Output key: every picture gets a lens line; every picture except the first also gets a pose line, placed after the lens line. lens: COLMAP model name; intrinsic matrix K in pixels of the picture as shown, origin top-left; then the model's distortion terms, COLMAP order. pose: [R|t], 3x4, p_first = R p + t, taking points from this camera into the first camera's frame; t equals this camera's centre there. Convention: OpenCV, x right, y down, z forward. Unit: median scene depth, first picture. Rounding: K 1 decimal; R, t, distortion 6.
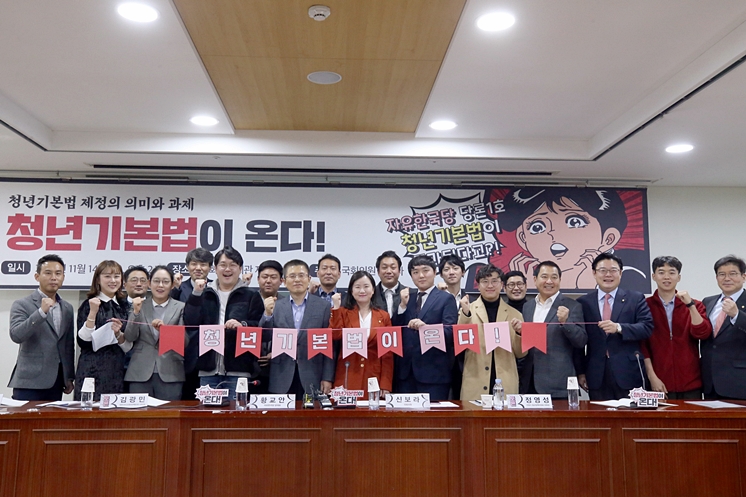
lens RADIAL K [[714.6, 0, 376.3], [0, 714.6, 243.0], [0, 0, 1]] dist [0.039493, 0.000000]
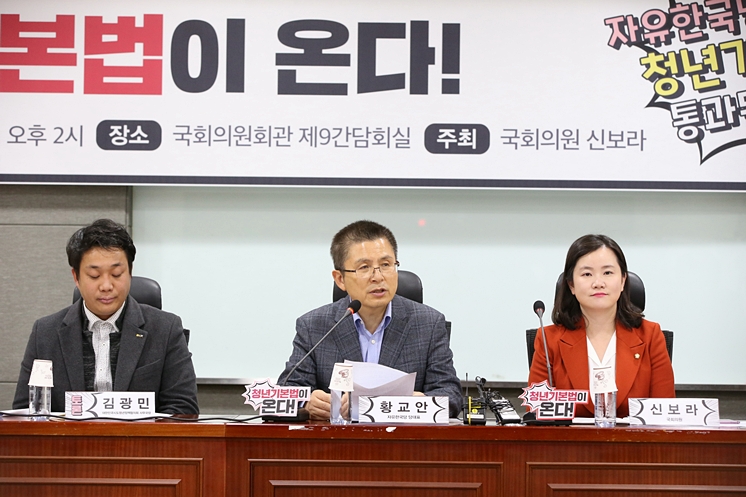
lens RADIAL K [[2159.9, 0, 375.5], [0, 2159.9, 249.5], [0, 0, 1]] dist [-0.046220, 0.000000]
pose [[0.998026, 0.004910, -0.062613, -0.041611], [0.001418, 0.994924, 0.100623, -0.025385], [0.062789, -0.100514, 0.992952, -0.290758]]
